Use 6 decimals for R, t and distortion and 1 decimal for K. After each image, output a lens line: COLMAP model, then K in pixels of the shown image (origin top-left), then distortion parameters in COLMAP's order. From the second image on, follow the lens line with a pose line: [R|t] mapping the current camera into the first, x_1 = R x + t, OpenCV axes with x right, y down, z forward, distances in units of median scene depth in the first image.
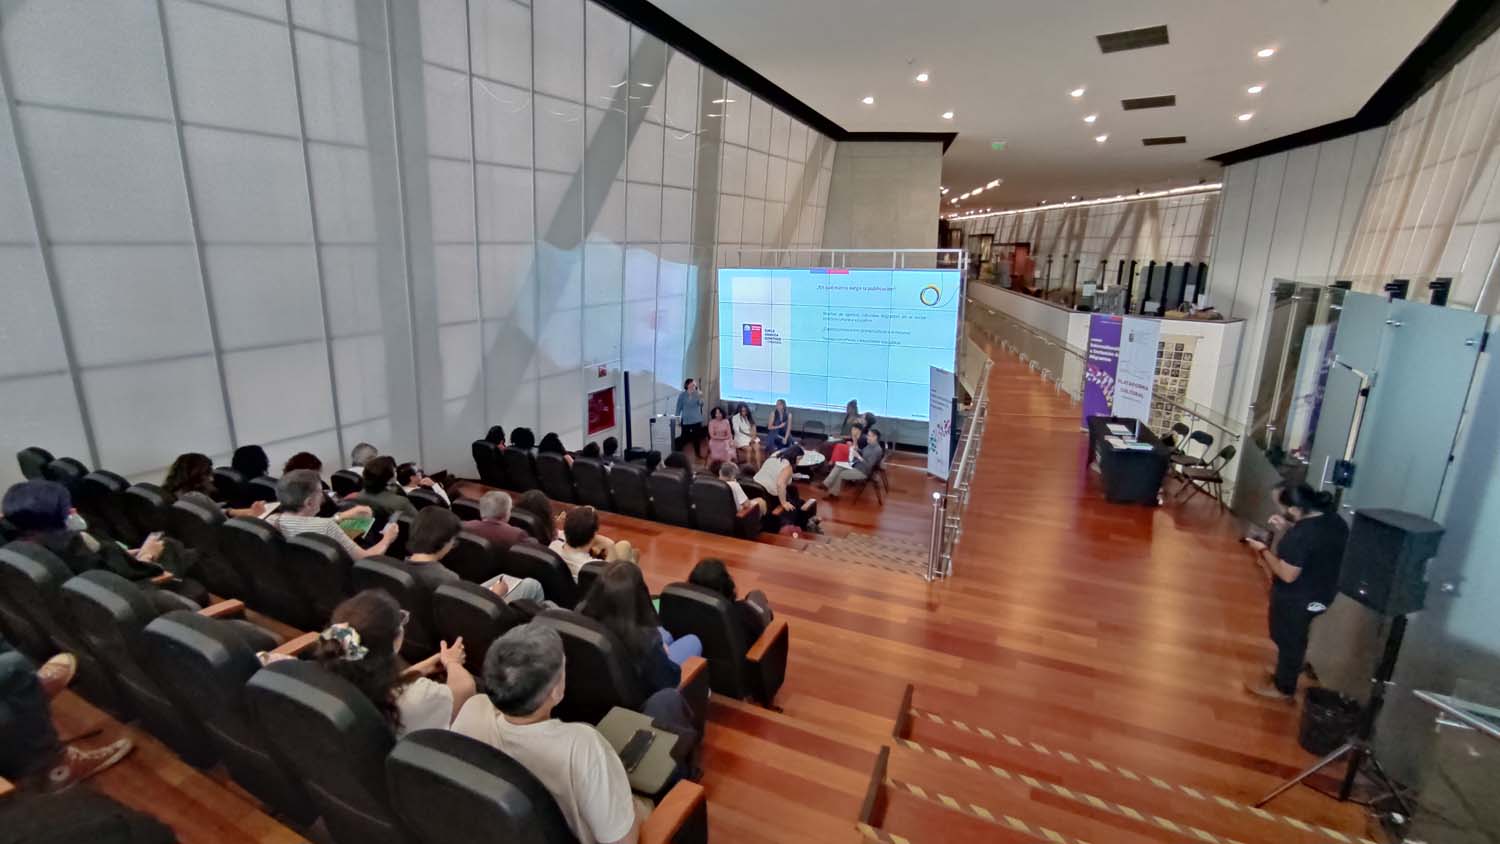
lens RADIAL K [[664.1, 0, 746.2], [0, 664.1, 415.4], [0, 0, 1]] dist [0.000803, 0.000744]
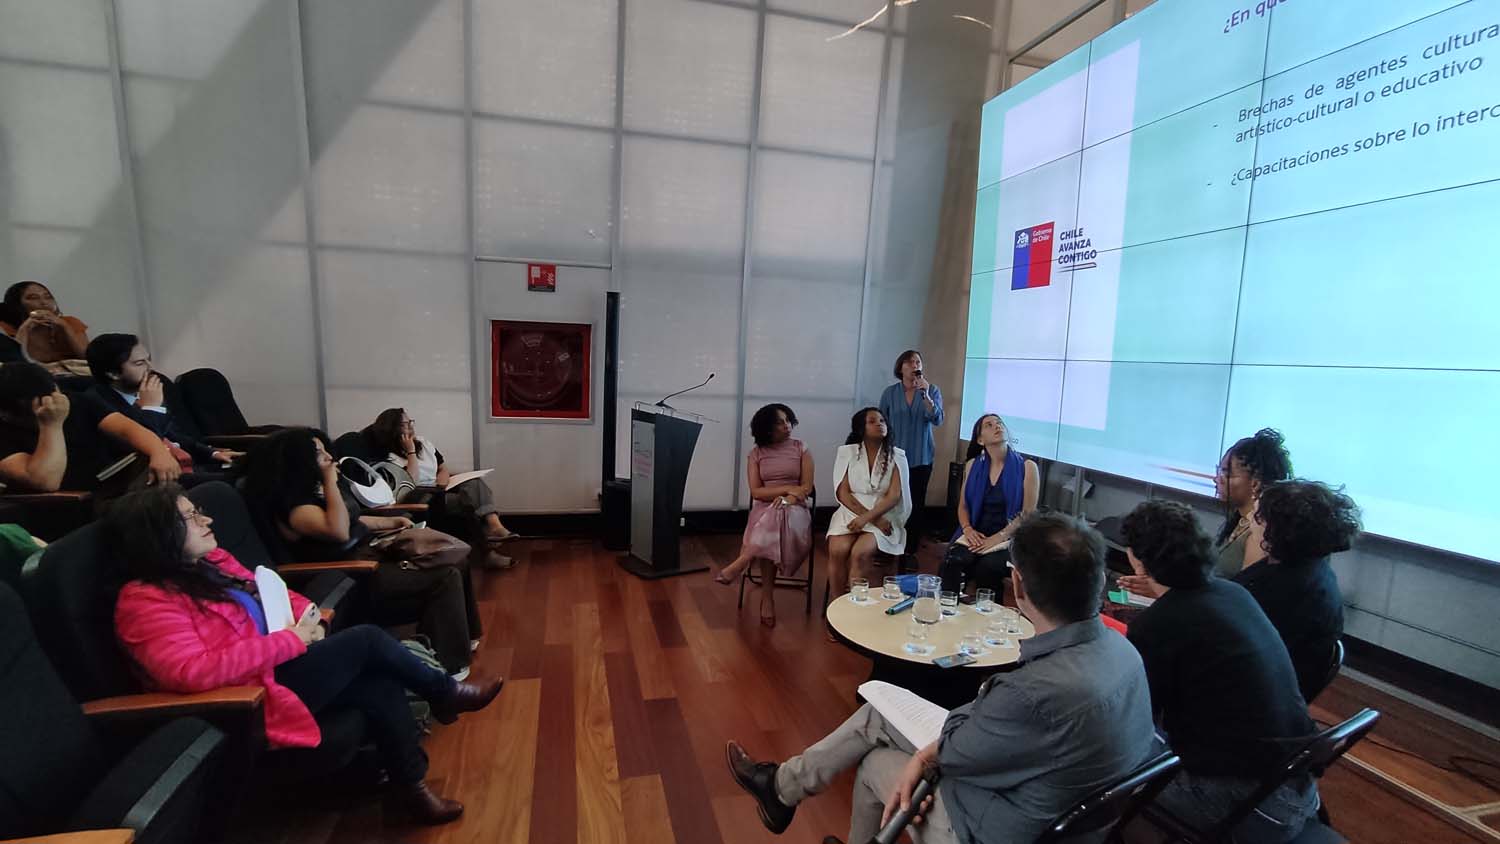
lens RADIAL K [[664.1, 0, 746.2], [0, 664.1, 415.4], [0, 0, 1]] dist [0.000803, 0.000744]
pose [[0.666245, 0.115318, -0.736763, 0.192589], [-0.220756, 0.974189, -0.047146, 0.013378], [0.712310, 0.194055, 0.674505, 0.716274]]
